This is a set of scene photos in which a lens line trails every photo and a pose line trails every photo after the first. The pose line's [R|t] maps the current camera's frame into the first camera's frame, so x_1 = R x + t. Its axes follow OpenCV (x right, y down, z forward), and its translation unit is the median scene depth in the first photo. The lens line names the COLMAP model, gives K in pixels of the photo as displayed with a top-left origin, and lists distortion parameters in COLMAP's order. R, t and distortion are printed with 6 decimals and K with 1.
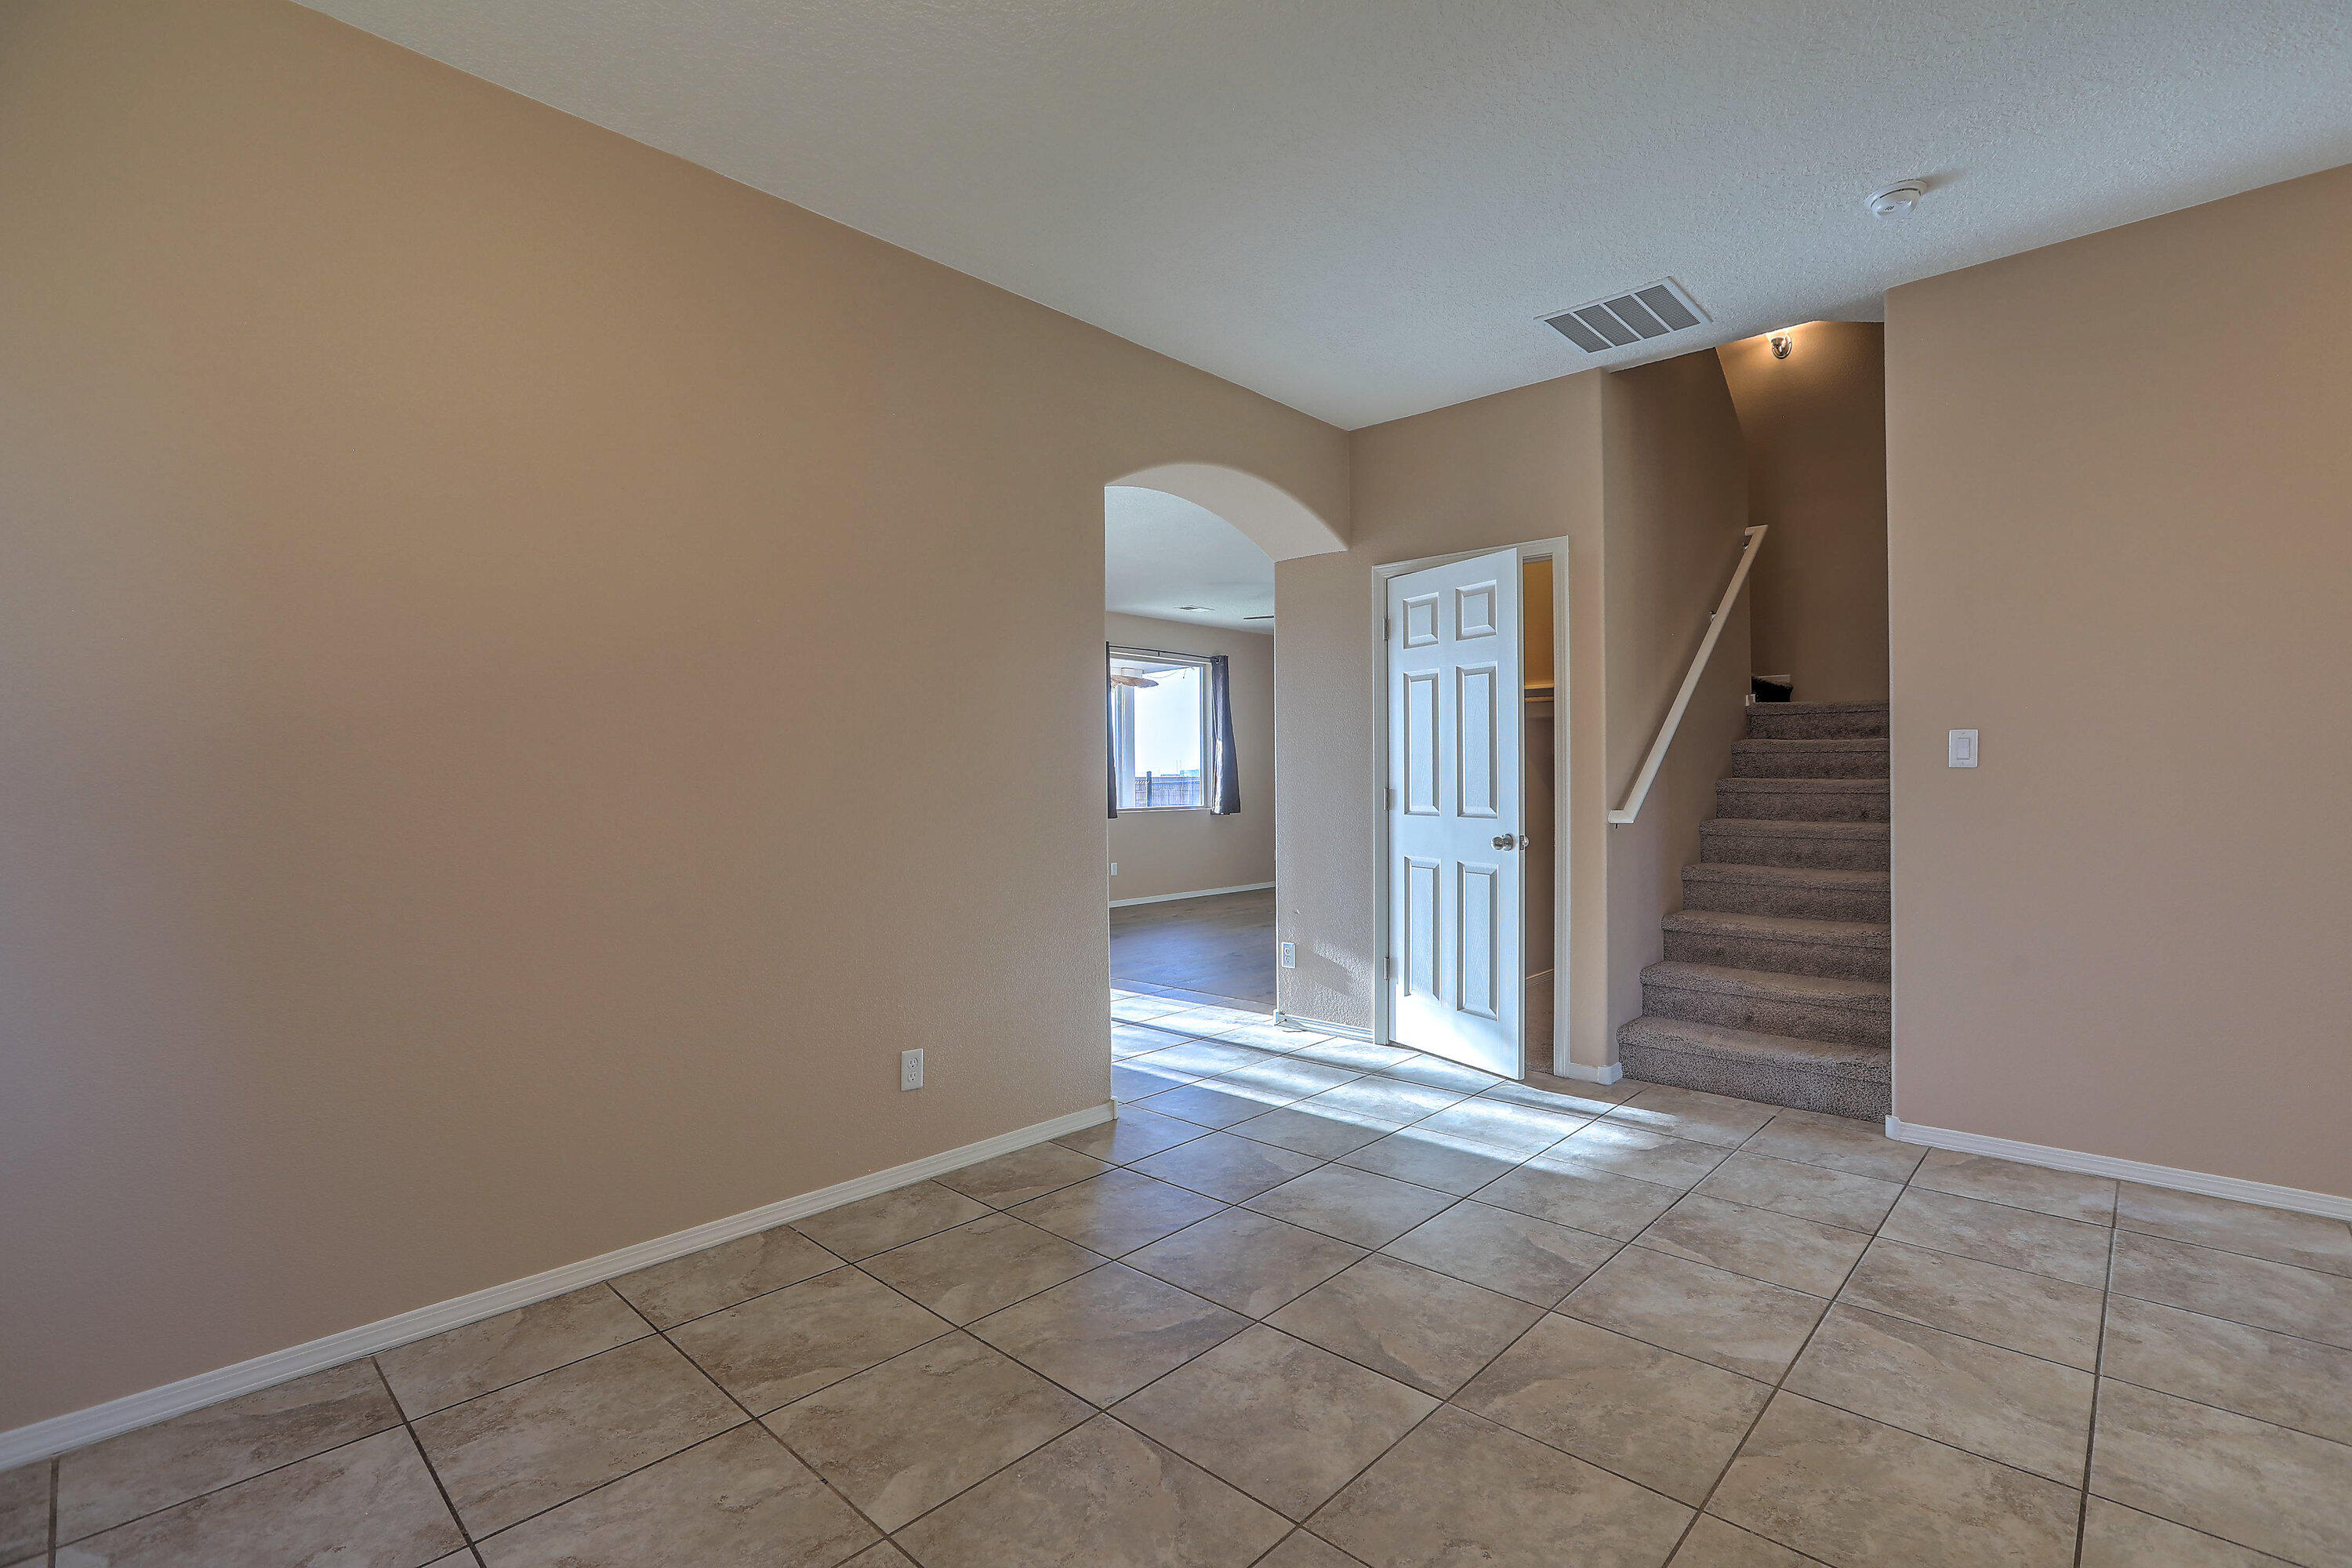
lens RADIAL K [[1064.0, 0, 1173.8], [0, 1064.0, 782.2], [0, 0, 1]] dist [-0.019045, 0.002182]
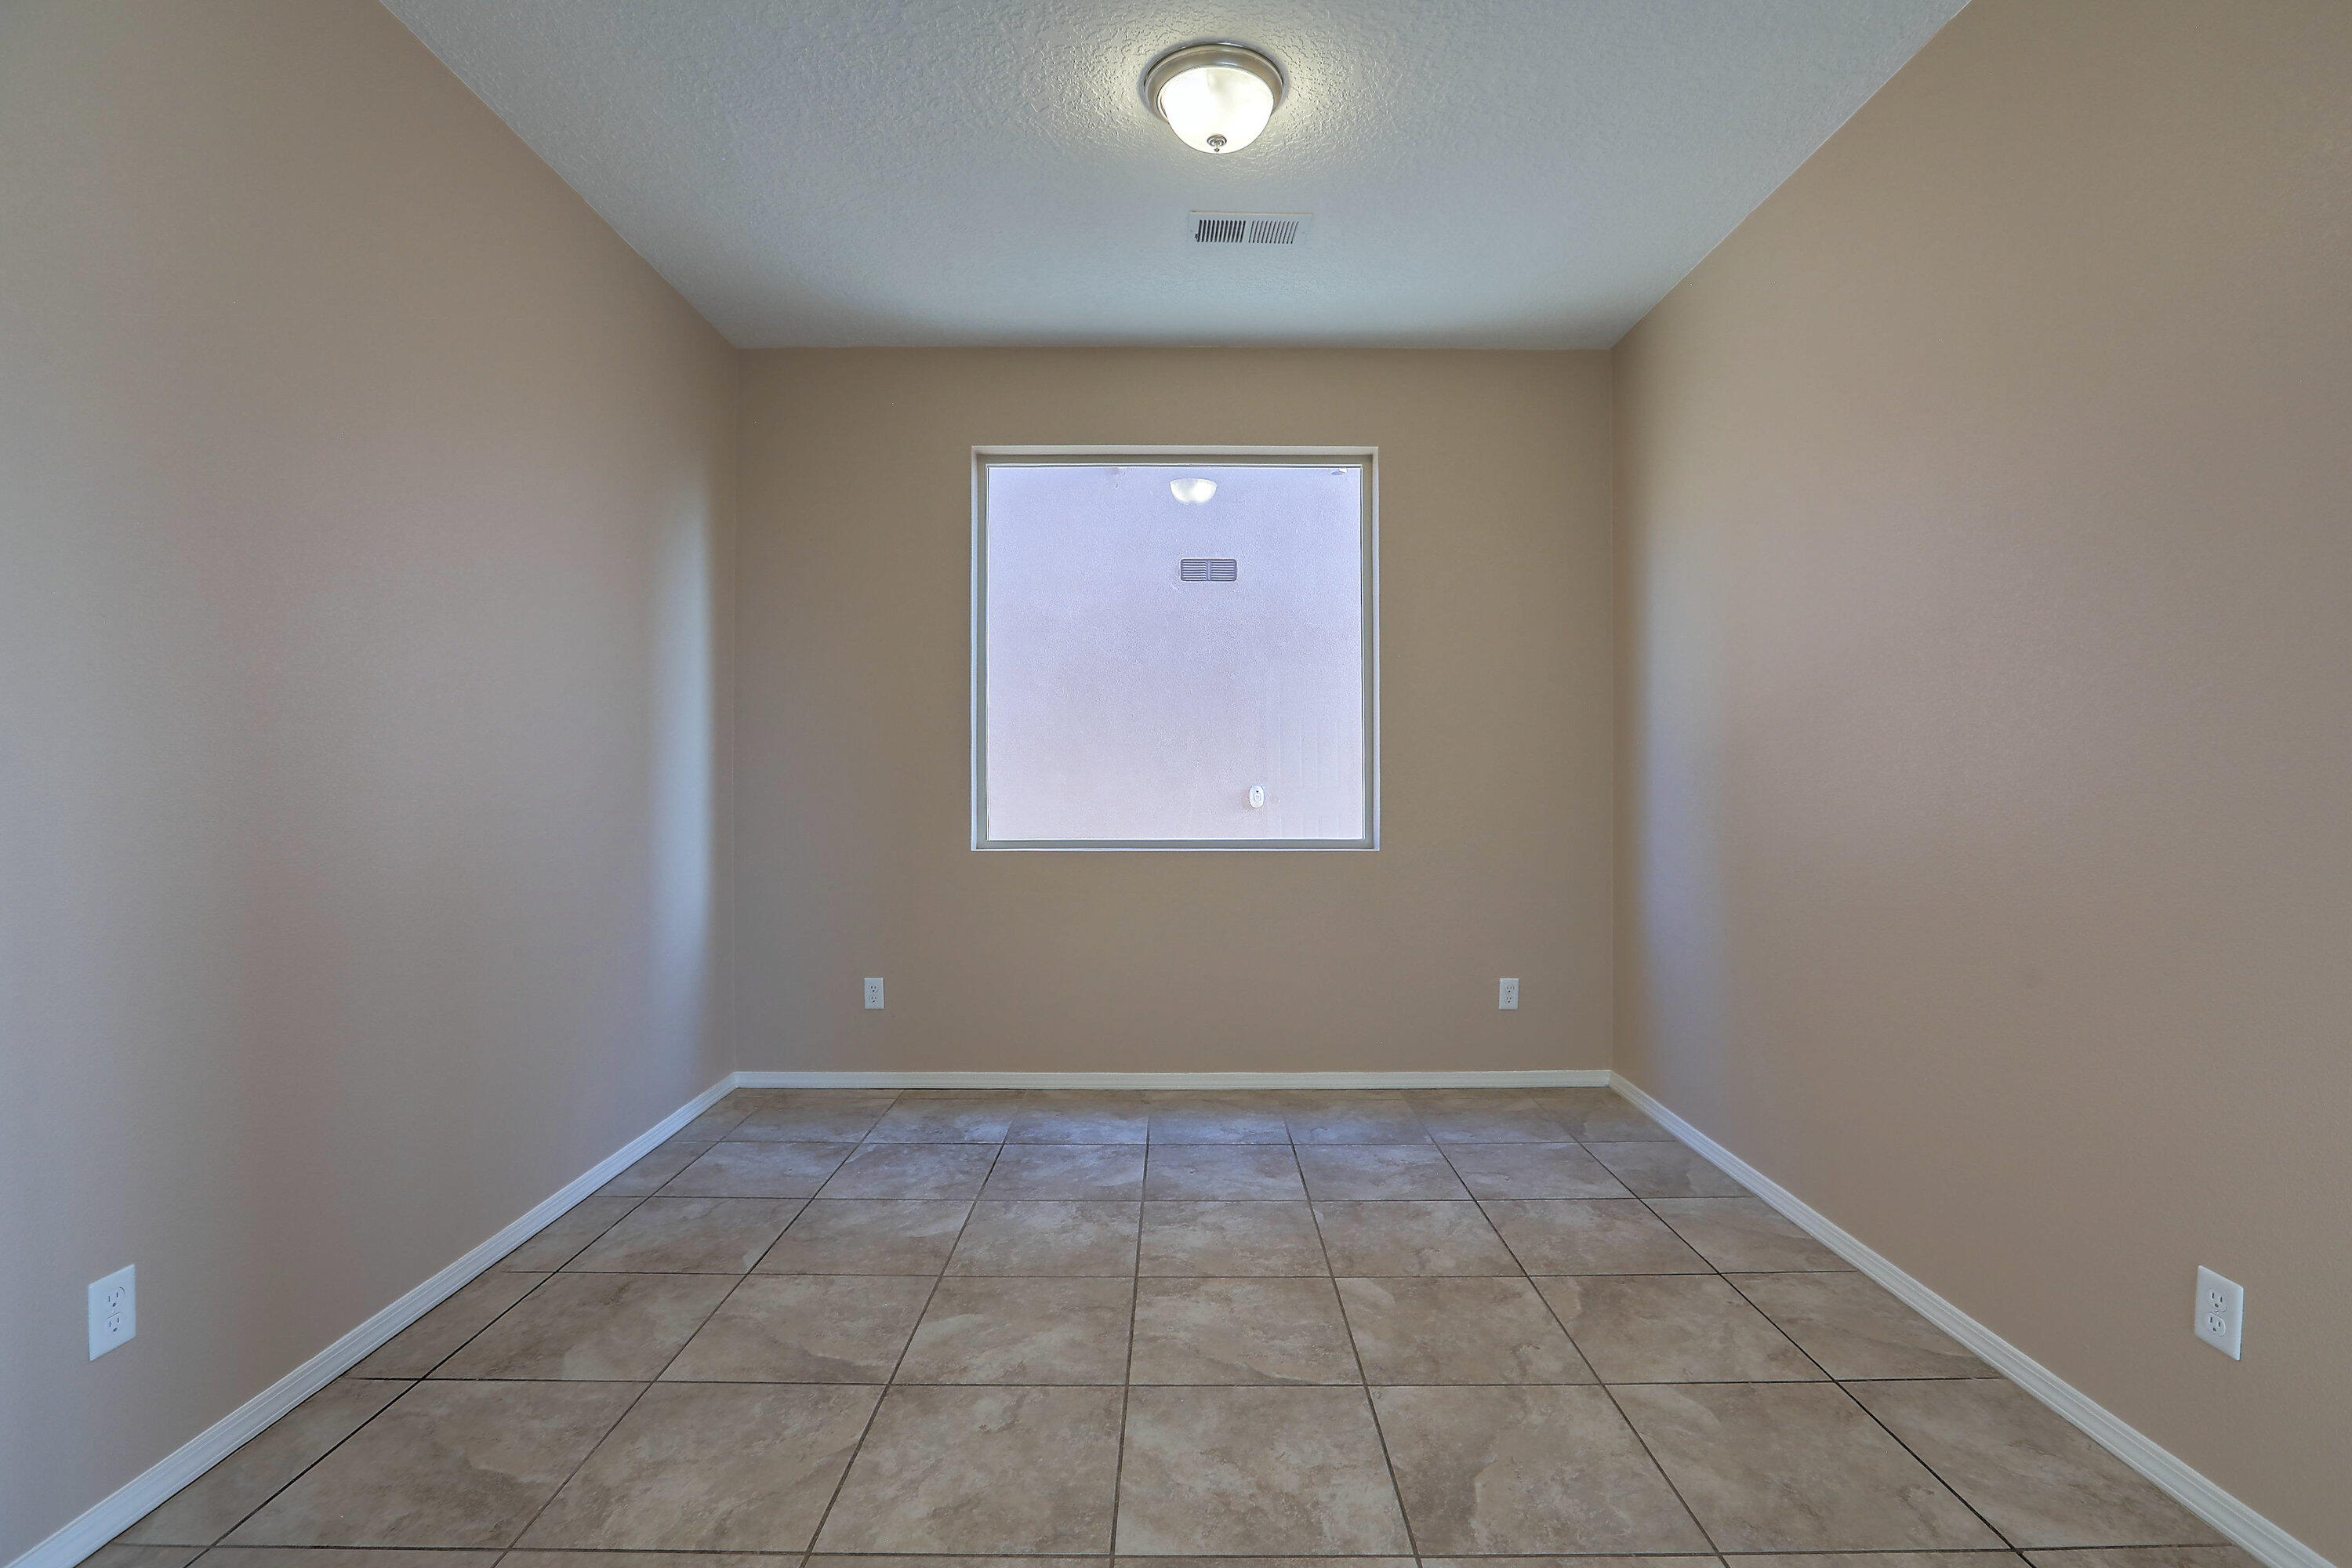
lens RADIAL K [[1064.0, 0, 1170.9], [0, 1064.0, 780.3], [0, 0, 1]] dist [-0.019045, 0.002182]
pose [[-0.722891, 0.010695, -0.690880, 0.802850], [0.004682, 0.999933, 0.010580, -0.001125], [0.690947, 0.004413, -0.722892, 1.679505]]
